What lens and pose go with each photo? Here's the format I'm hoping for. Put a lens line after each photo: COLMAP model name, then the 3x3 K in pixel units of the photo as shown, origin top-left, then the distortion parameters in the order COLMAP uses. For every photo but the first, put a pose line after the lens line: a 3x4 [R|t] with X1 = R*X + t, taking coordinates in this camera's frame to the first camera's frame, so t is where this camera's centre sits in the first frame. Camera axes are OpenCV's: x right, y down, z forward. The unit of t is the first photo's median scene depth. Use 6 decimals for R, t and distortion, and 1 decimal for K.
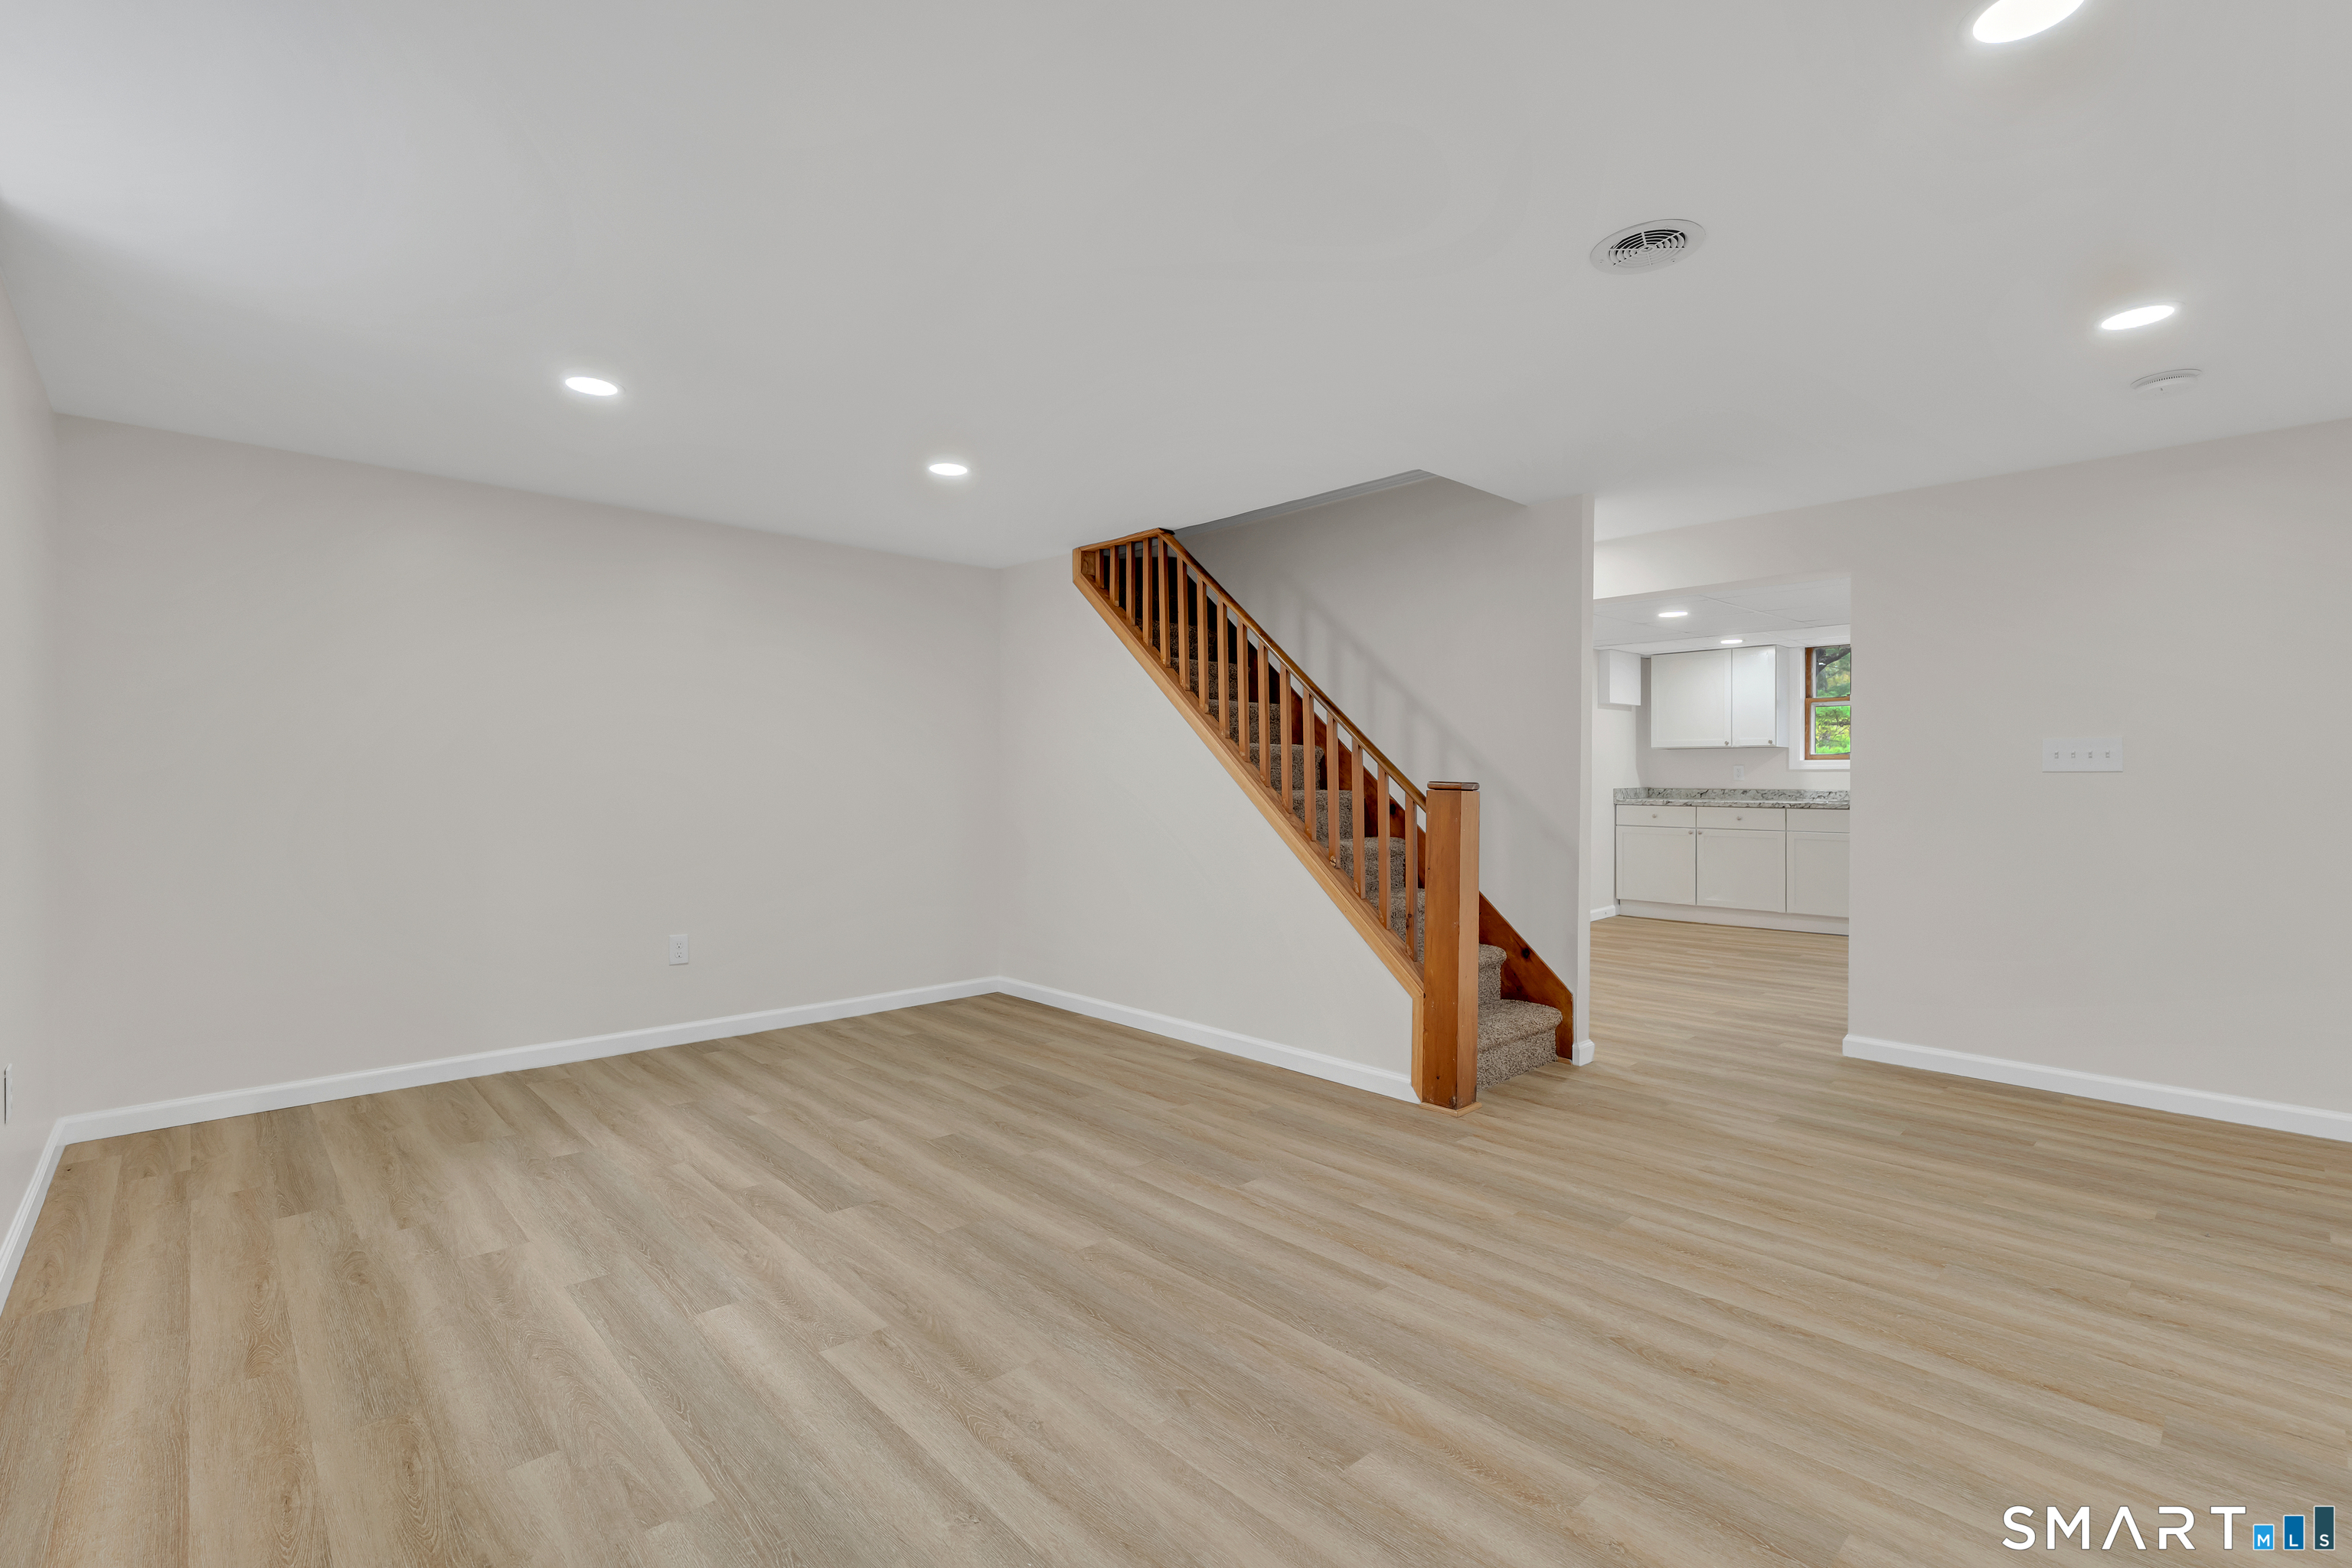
lens RADIAL K [[1049.2, 0, 1178.5], [0, 1049.2, 784.0], [0, 0, 1]] dist [0.005719, -0.001640]
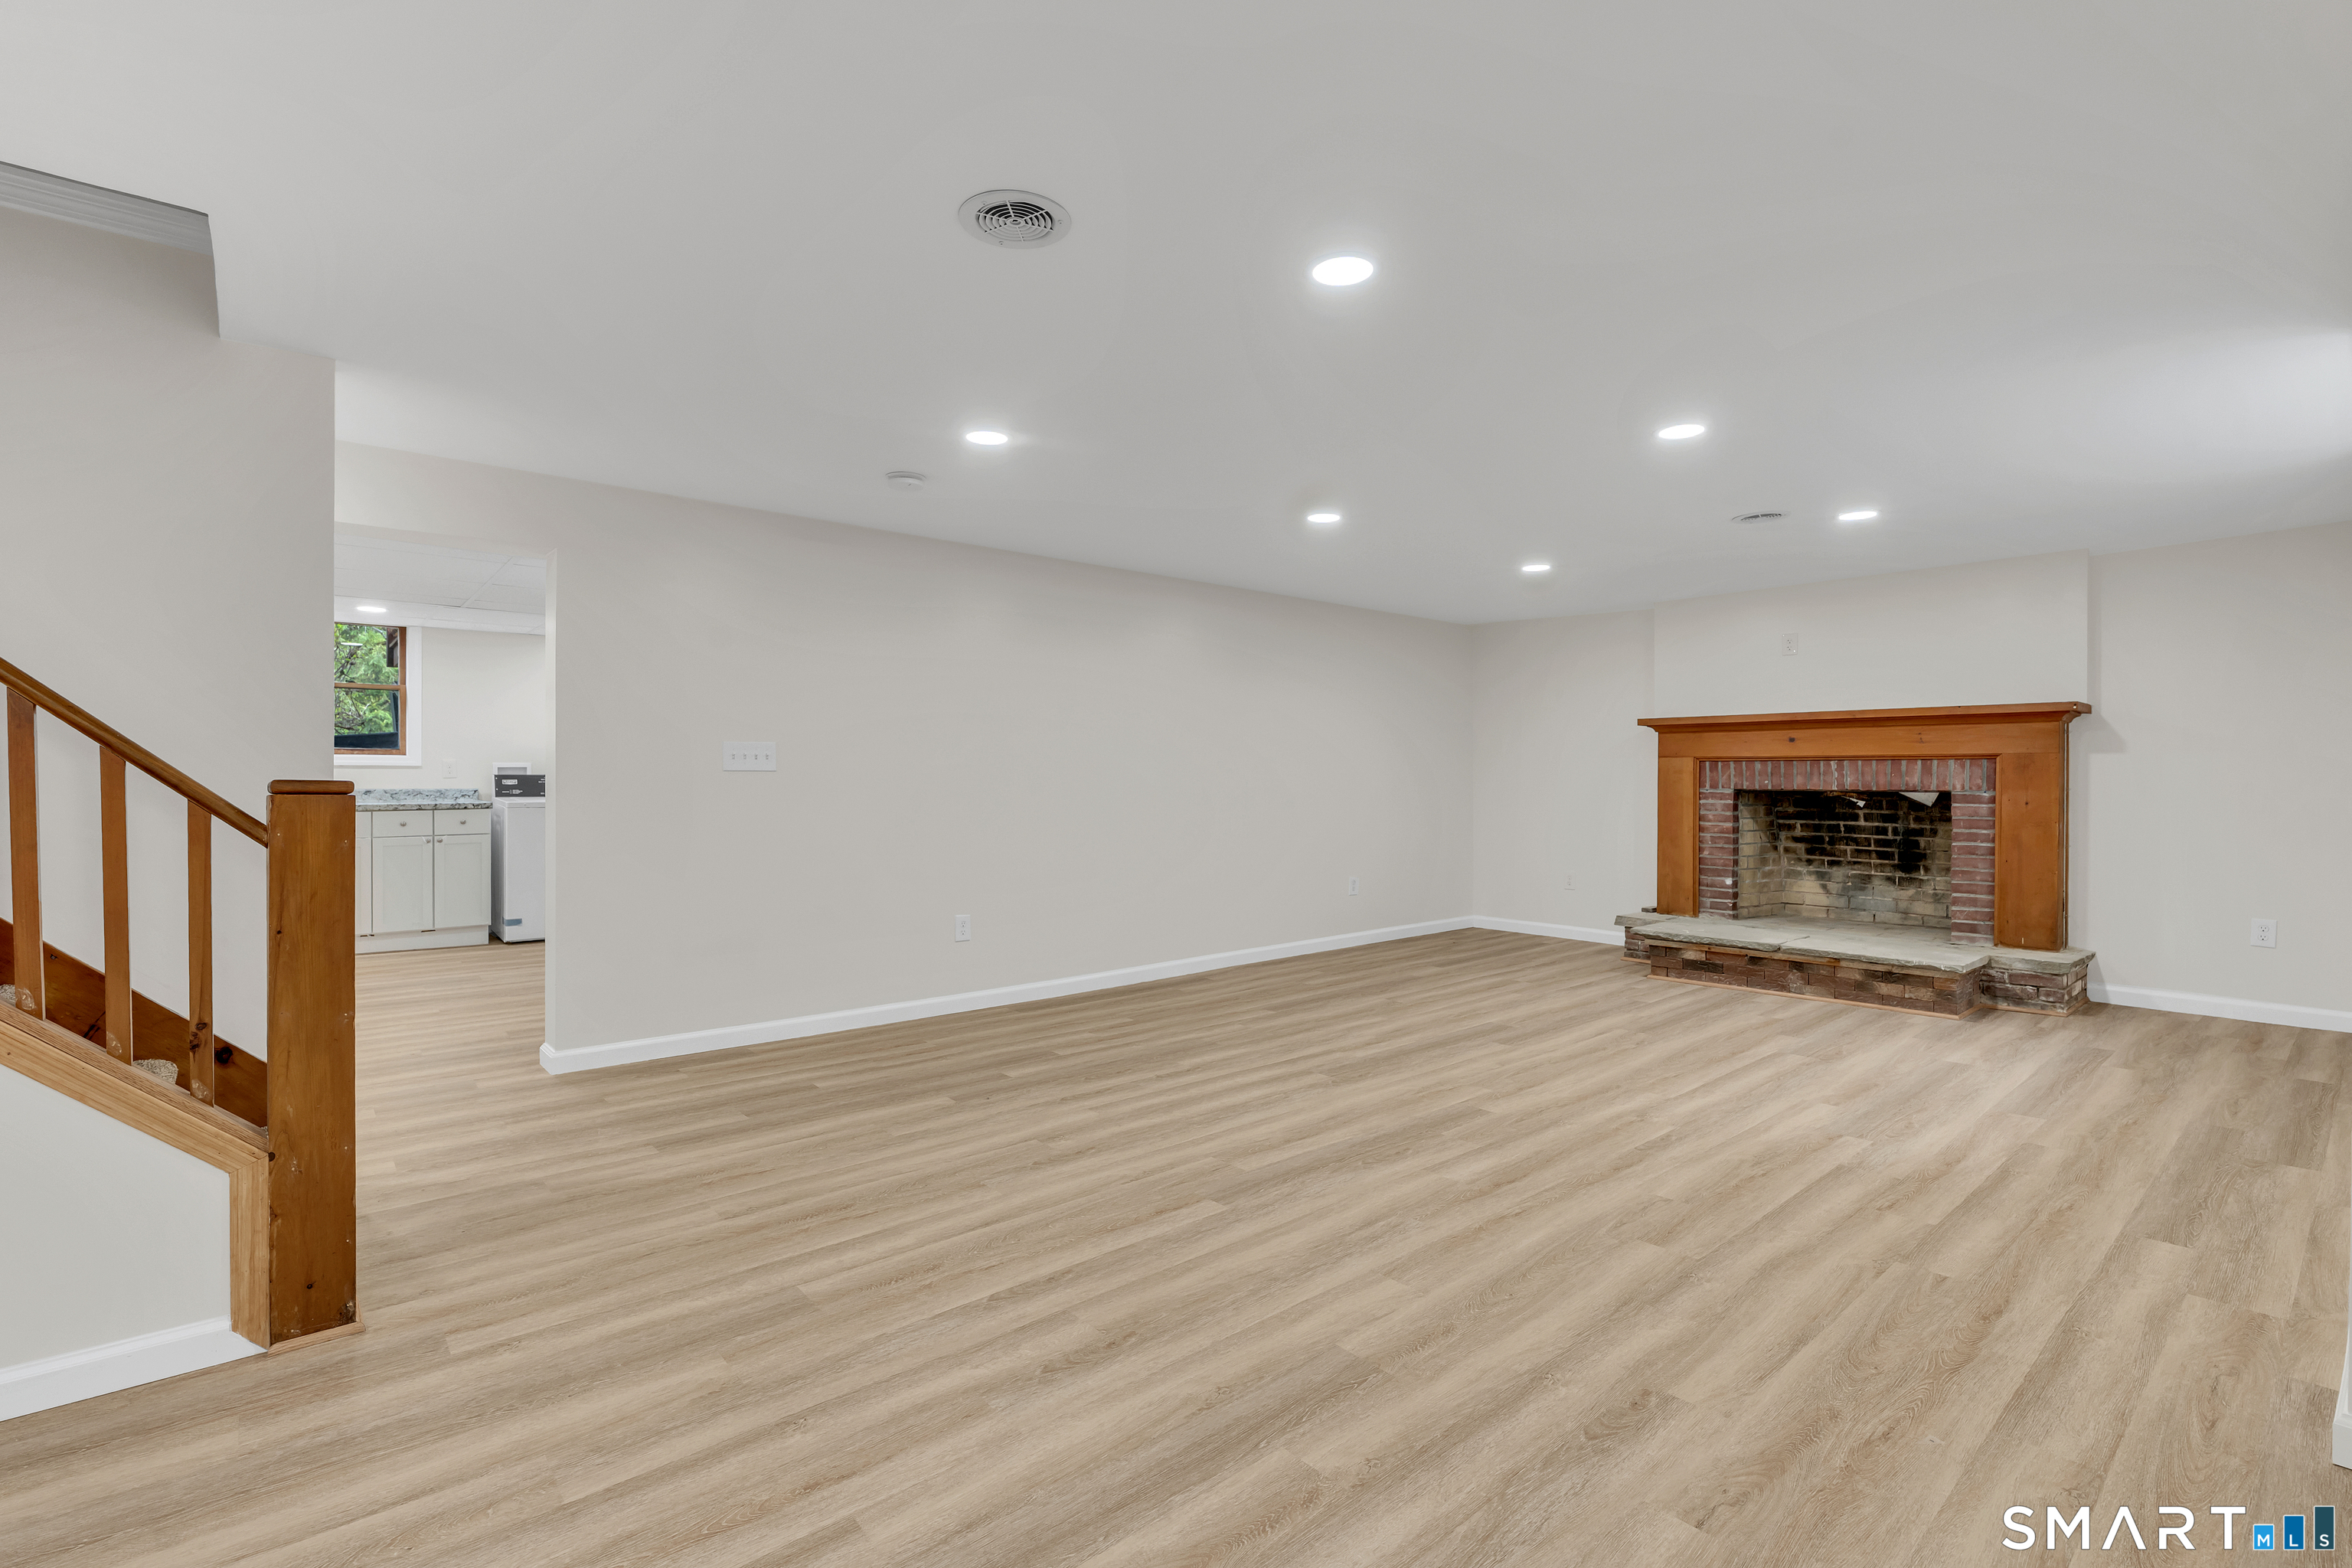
lens RADIAL K [[1049.2, 0, 1152.5], [0, 1049.2, 785.1], [0, 0, 1]] dist [0.005719, -0.001640]
pose [[0.058054, -0.002210, 0.998311, -0.400034], [-0.001816, 0.999996, 0.002320, 0.002387], [-0.998312, -0.001948, 0.058049, 0.662000]]
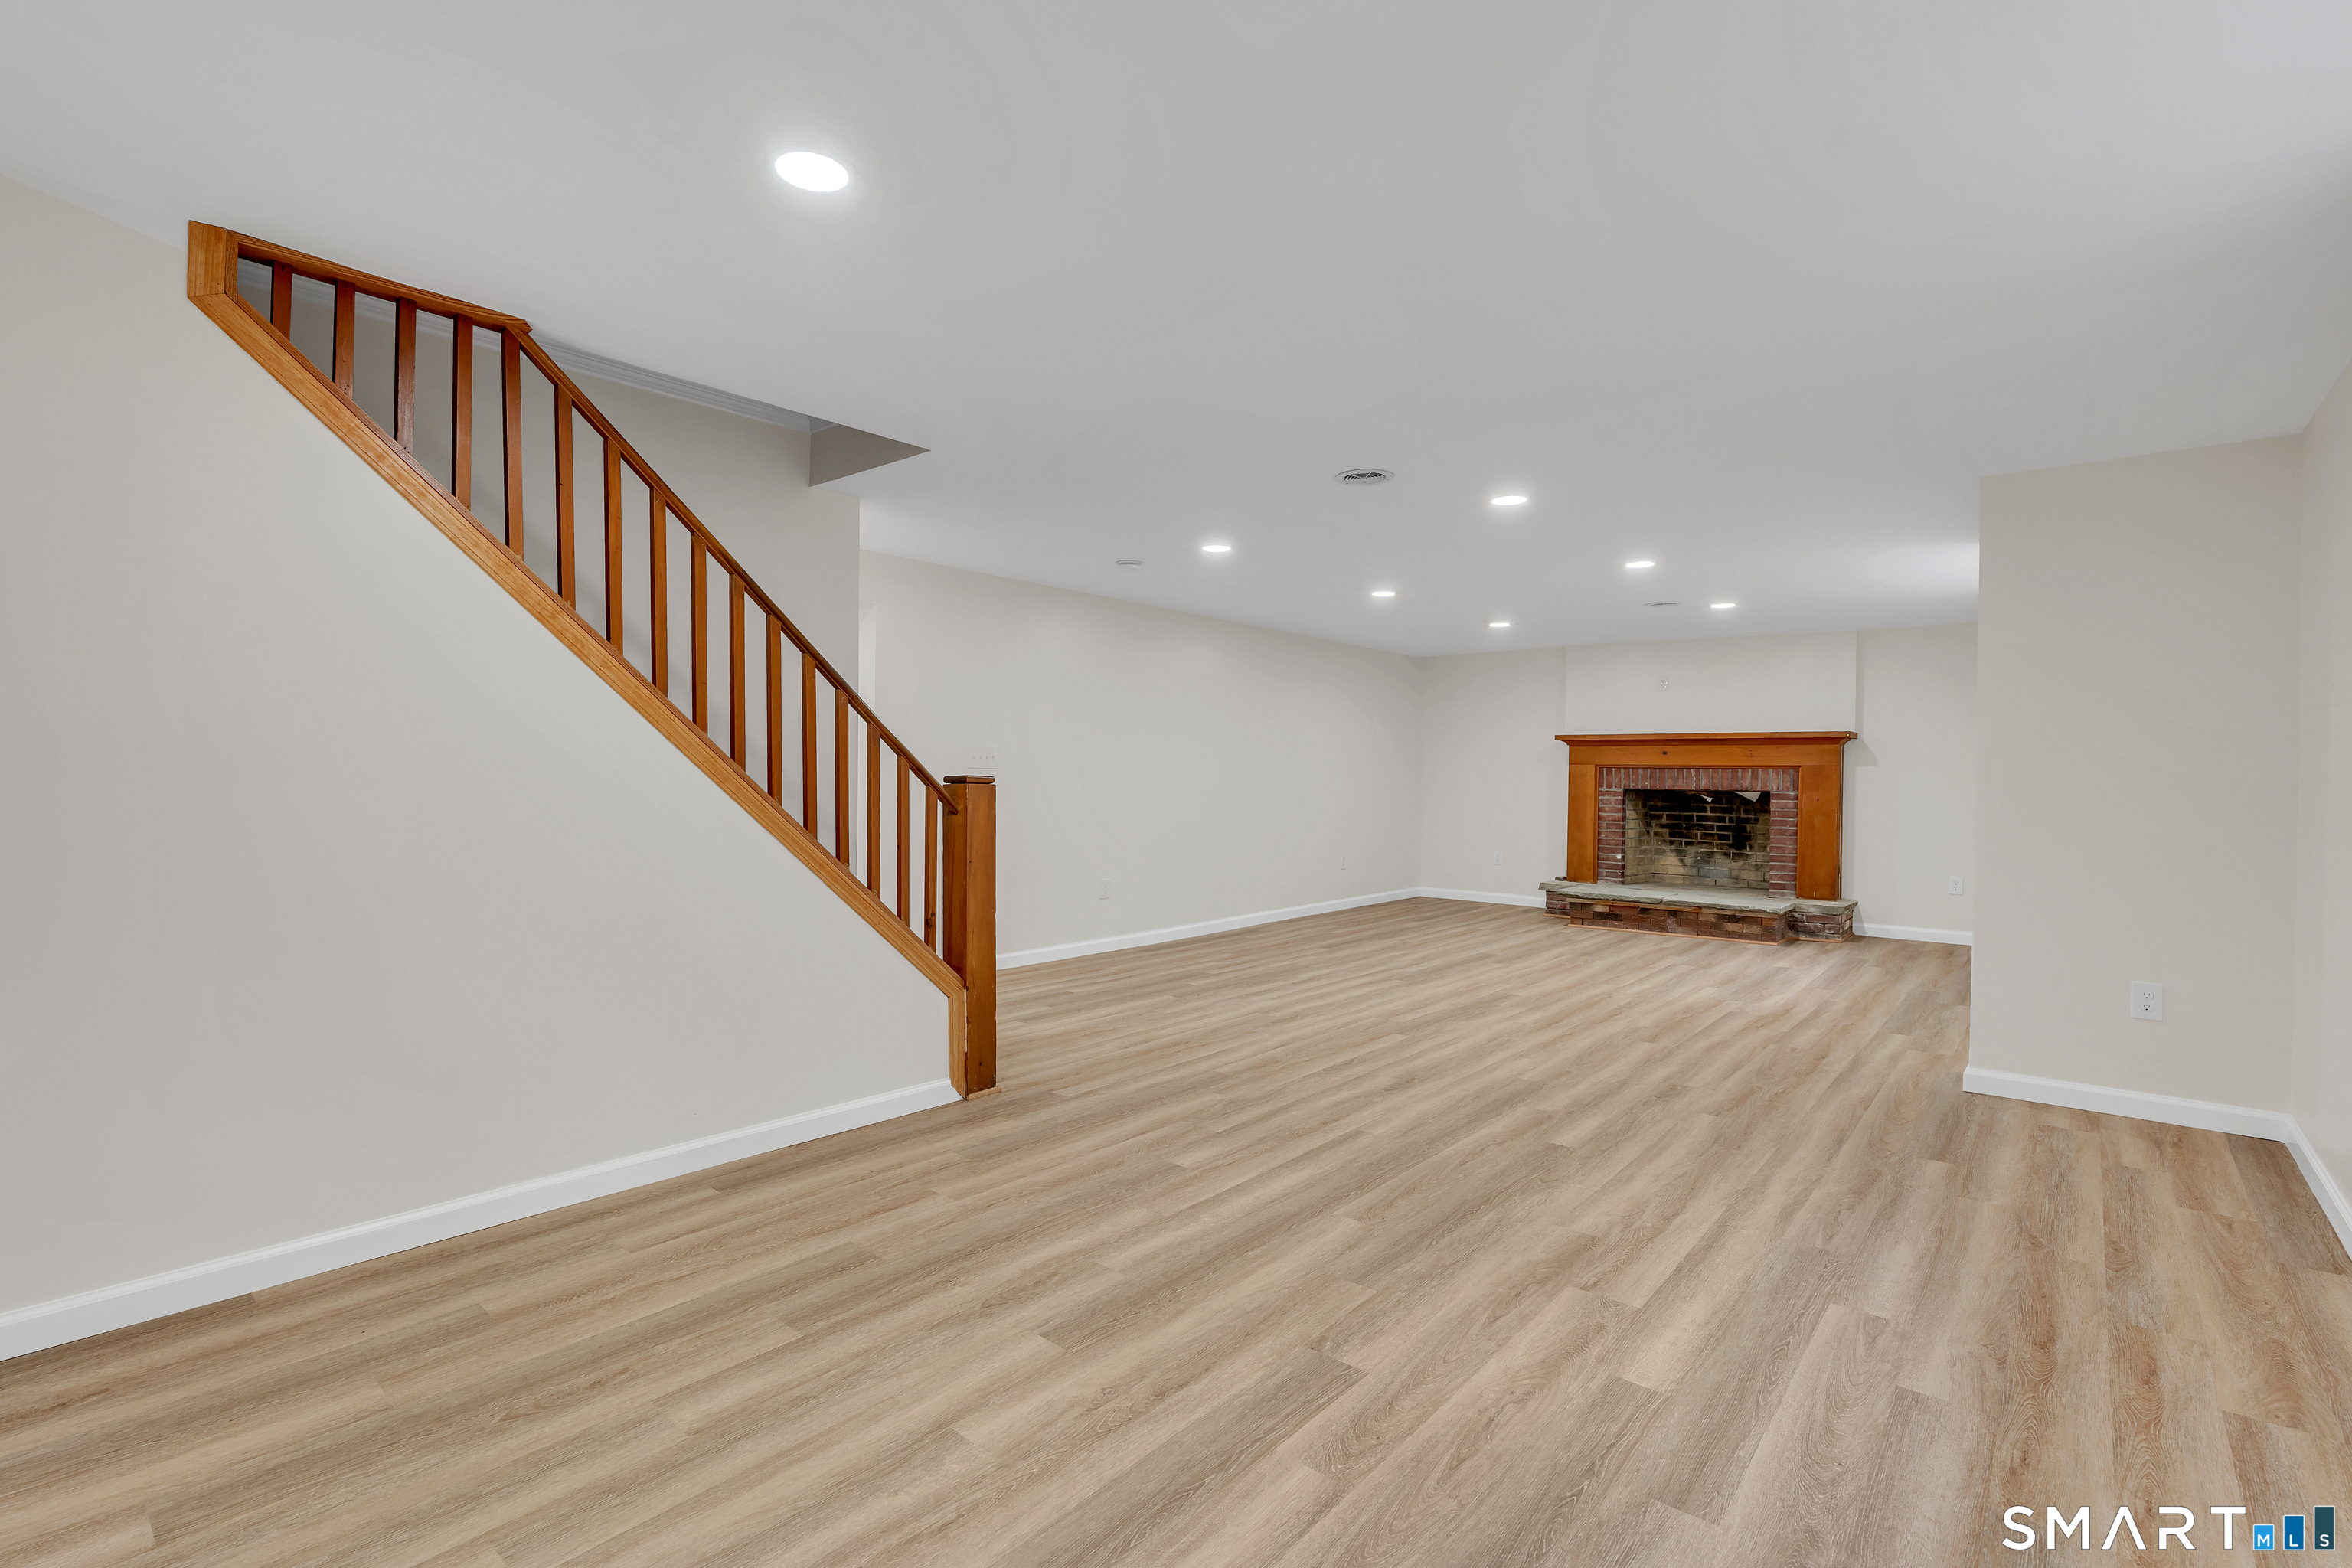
lens RADIAL K [[1049.2, 0, 1174.1], [0, 1049.2, 790.1], [0, 0, 1]] dist [0.005719, -0.001640]
pose [[-0.103519, -0.011961, 0.994556, -1.032231], [-0.011205, 0.999878, 0.010859, -0.000451], [-0.994564, -0.010020, -0.103641, 1.207013]]
